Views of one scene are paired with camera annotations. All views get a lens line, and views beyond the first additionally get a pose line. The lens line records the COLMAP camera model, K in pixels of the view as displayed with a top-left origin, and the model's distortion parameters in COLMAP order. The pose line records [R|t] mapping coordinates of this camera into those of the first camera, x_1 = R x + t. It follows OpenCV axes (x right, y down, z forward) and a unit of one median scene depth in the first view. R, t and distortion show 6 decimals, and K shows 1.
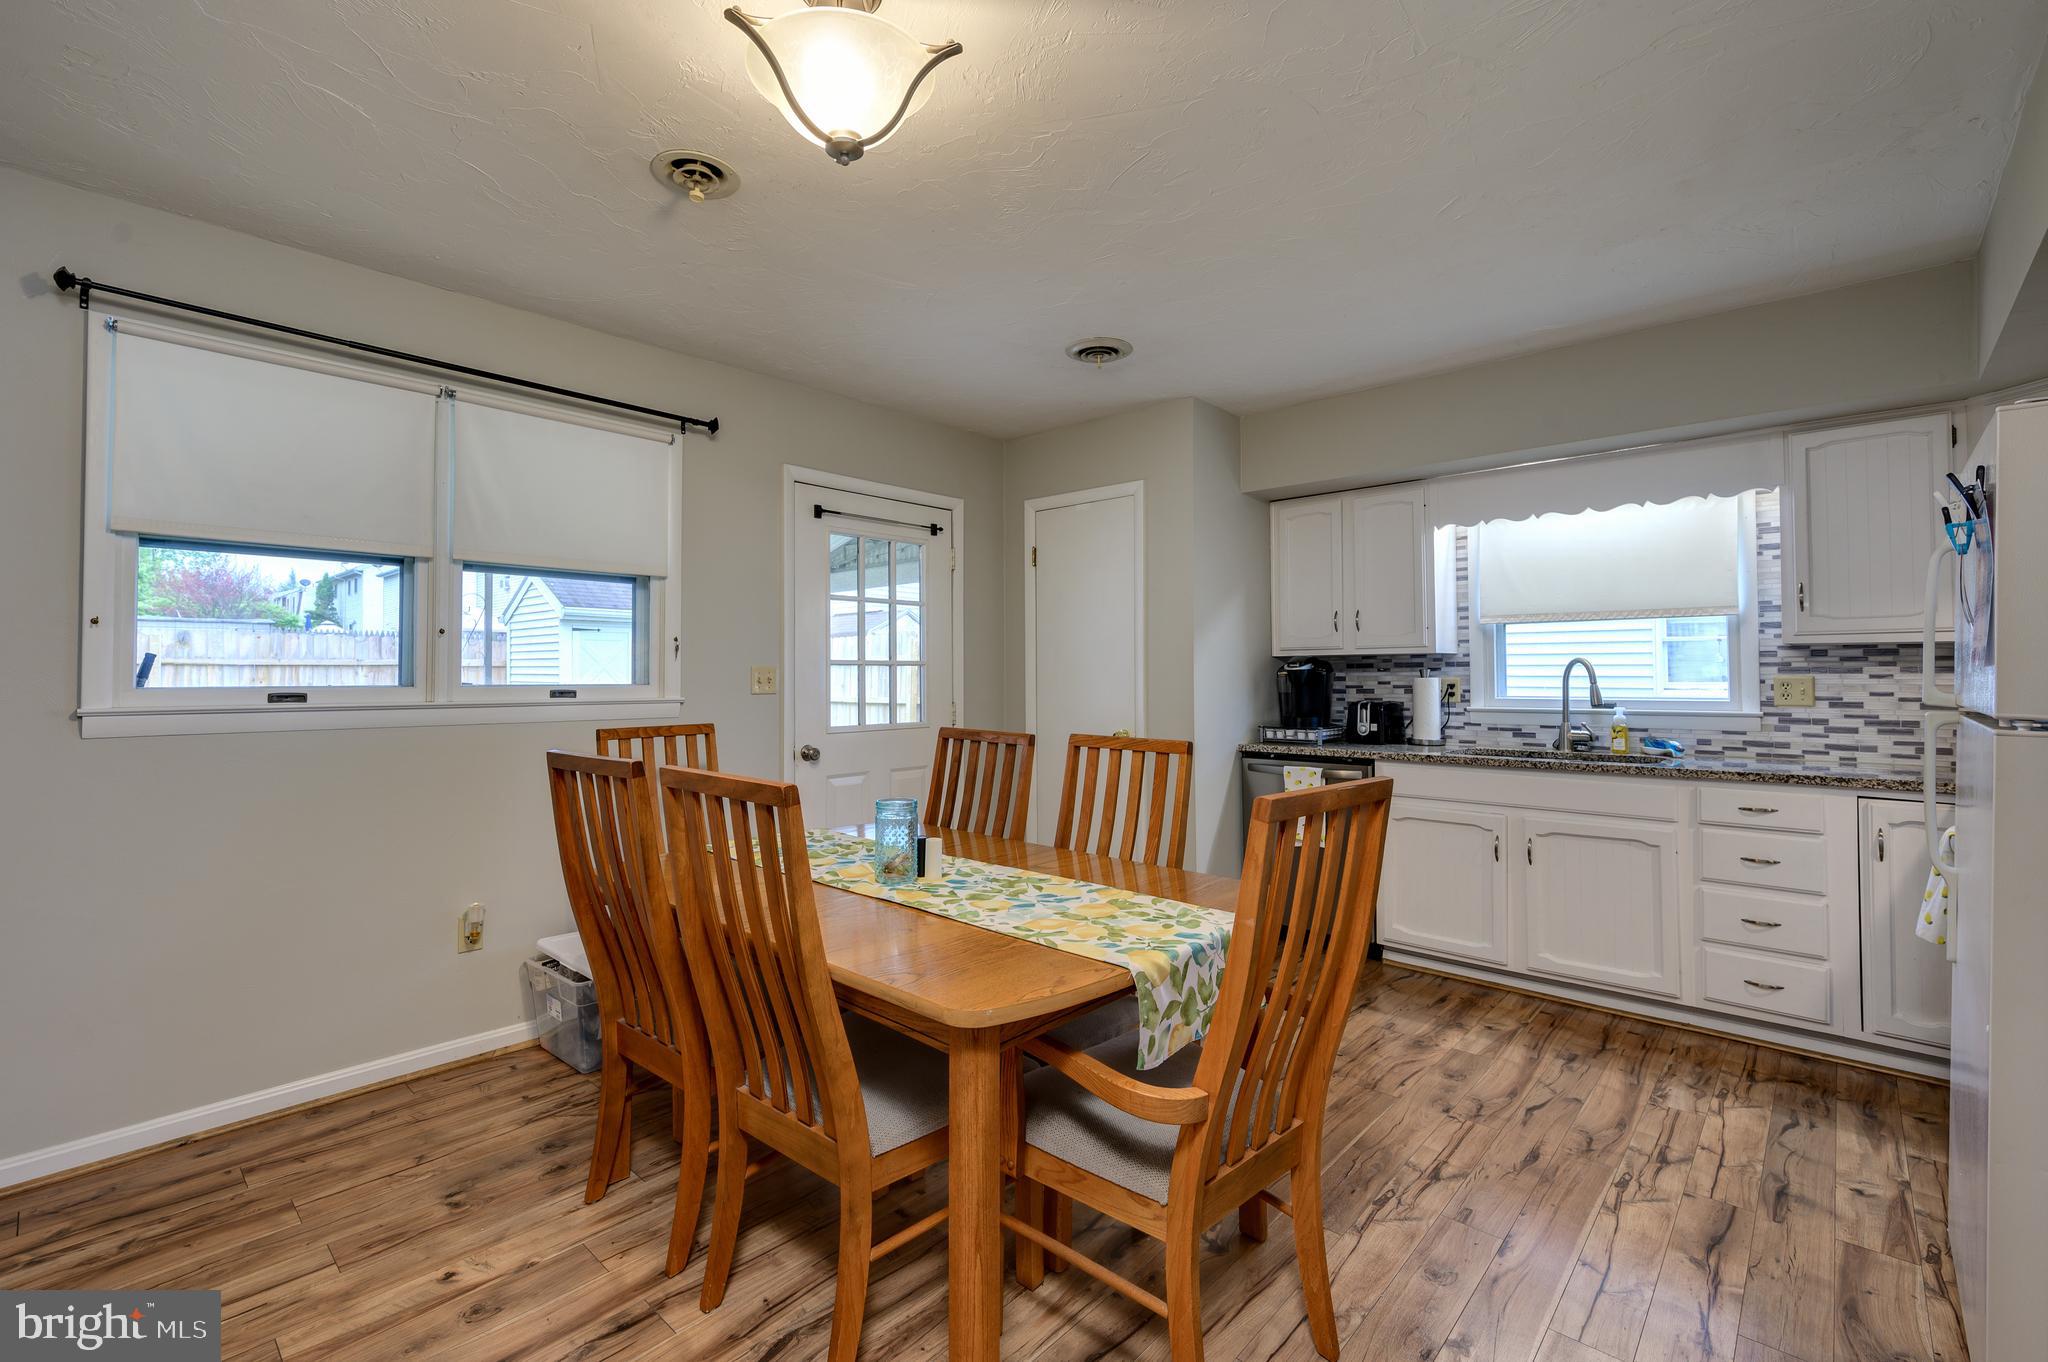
lens RADIAL K [[898.4, 0, 1018.5], [0, 898.4, 653.4], [0, 0, 1]] dist [-0.001135, 0.000449]
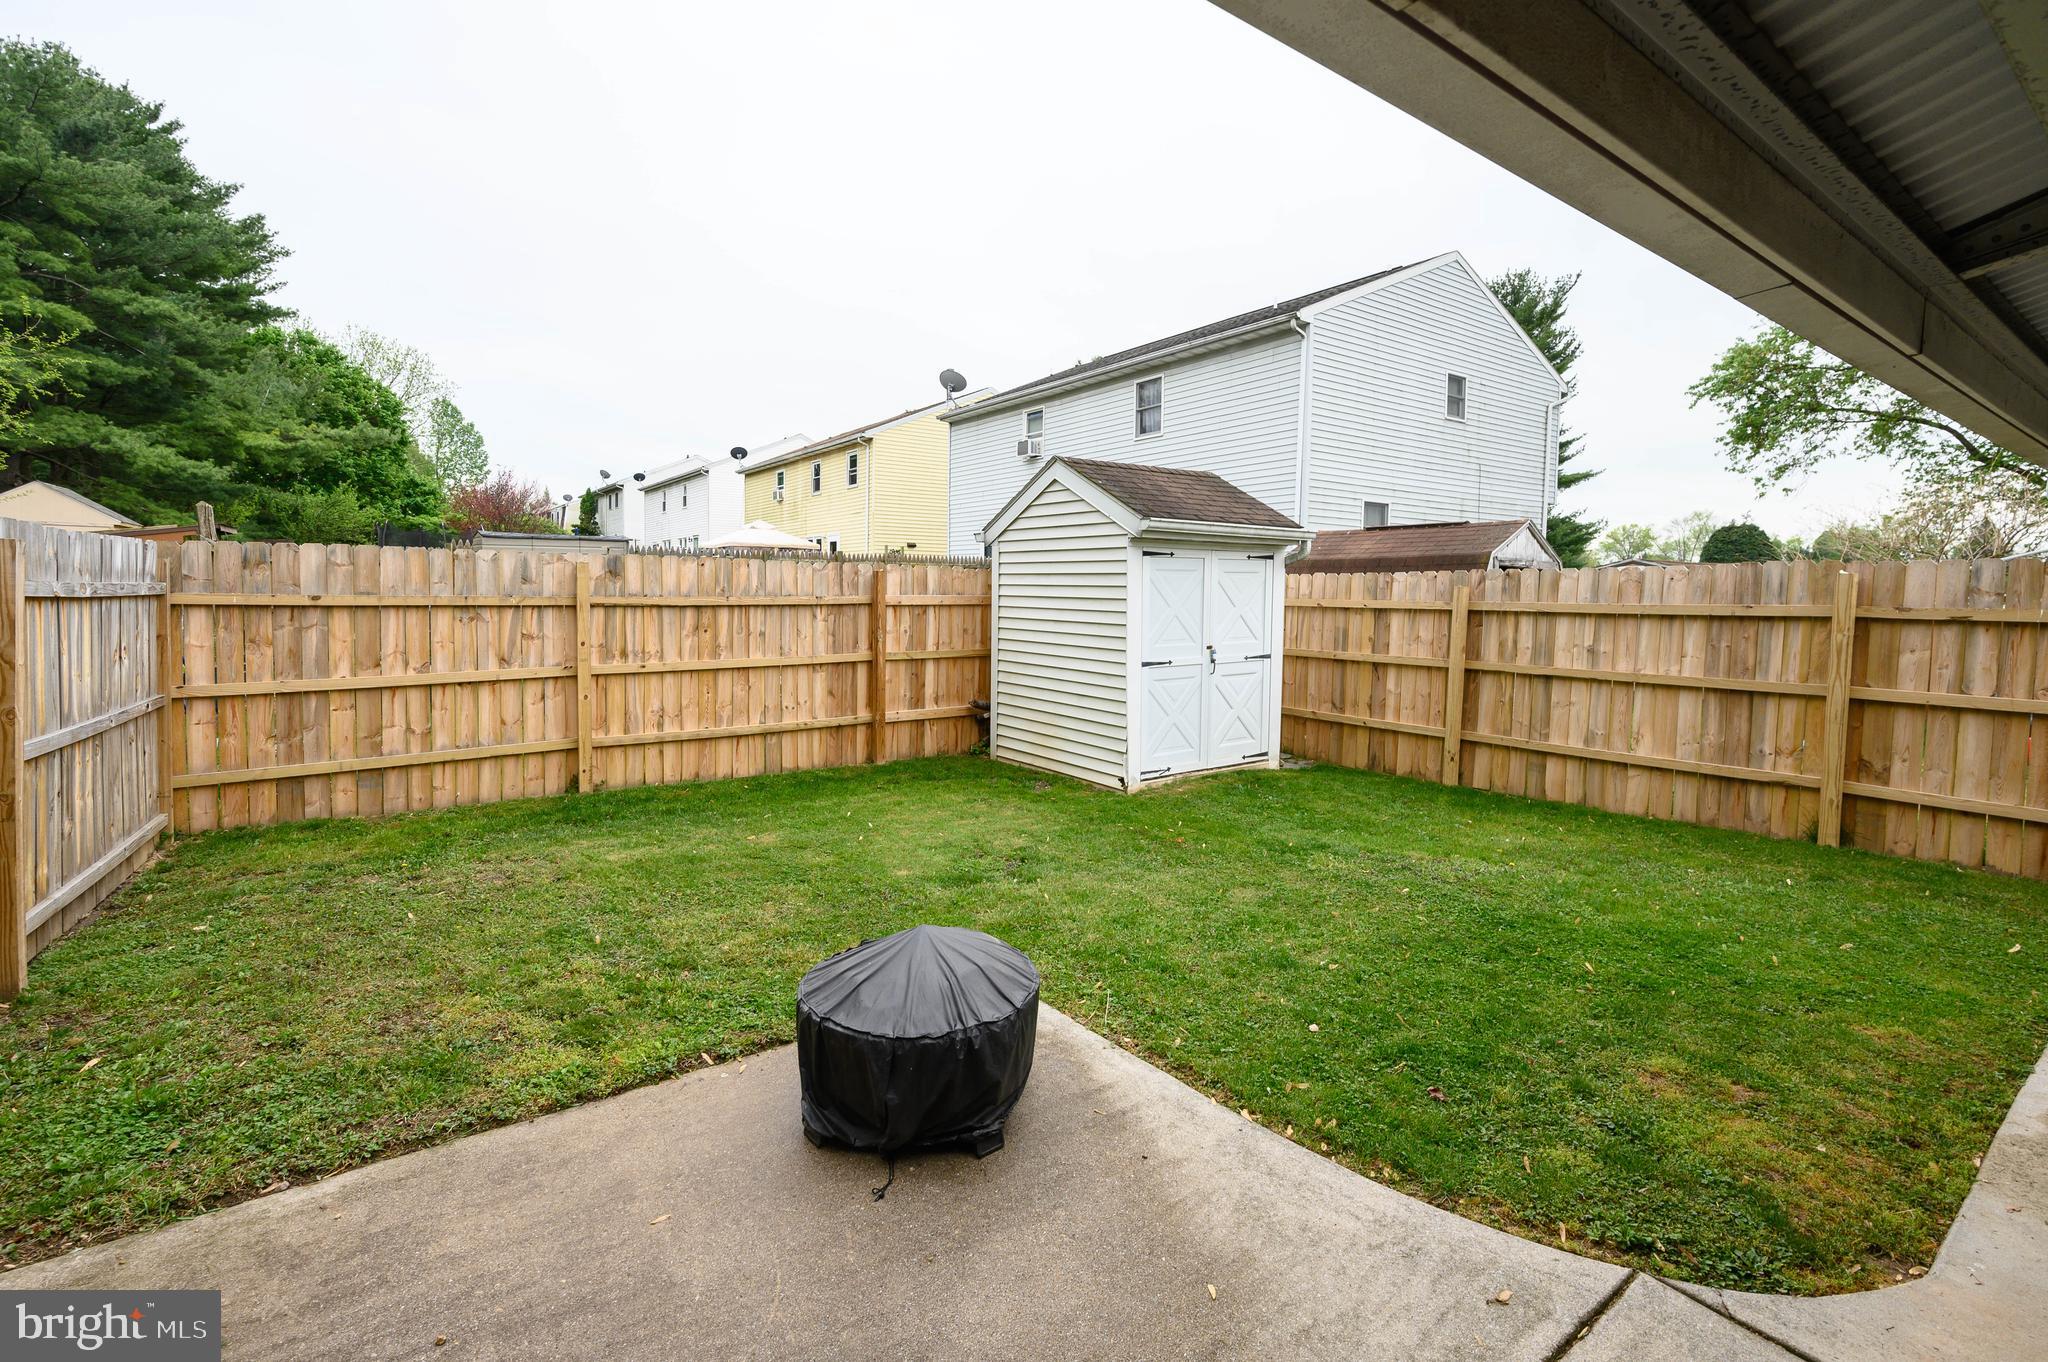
lens RADIAL K [[923.8, 0, 1021.3], [0, 923.8, 635.2], [0, 0, 1]] dist [-0.002121, -0.000432]
pose [[0.980413, 0.019609, -0.195972, -1.658401], [-0.005111, 0.997229, 0.074215, -0.061985], [0.196884, -0.071760, 0.977797, 1.273732]]
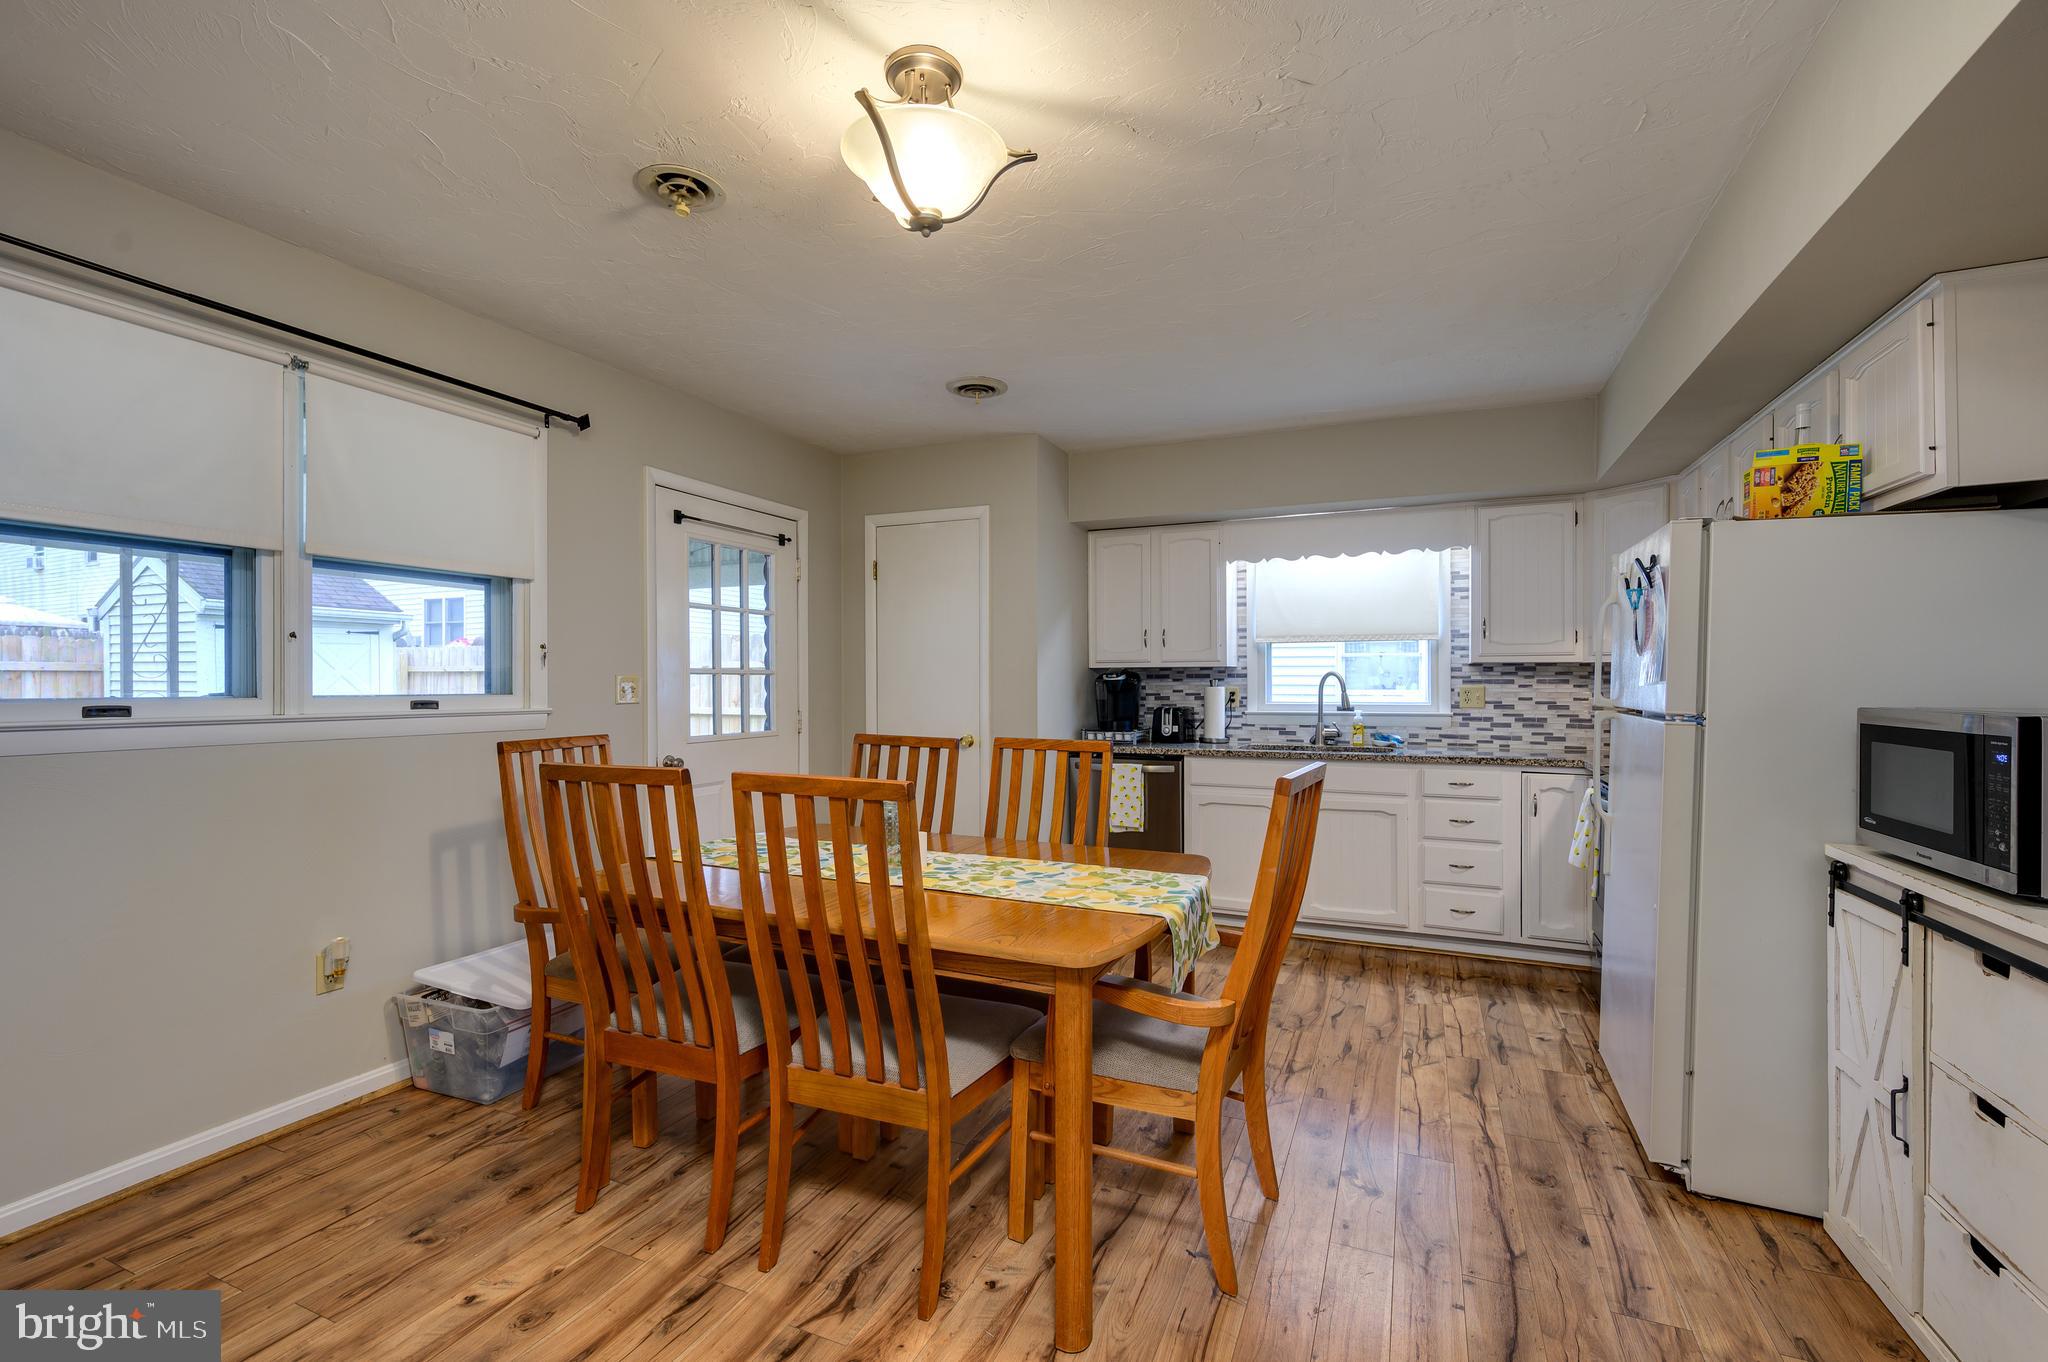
lens RADIAL K [[899.5, 0, 1024.0], [0, 899.5, 681.0], [0, 0, 1]] dist [-0.000465, 0.000181]
pose [[0.944988, 0.002228, 0.327098, -0.242116], [-0.009670, 0.999730, 0.021127, -0.004736], [-0.326963, -0.023128, 0.944754, -0.068065]]
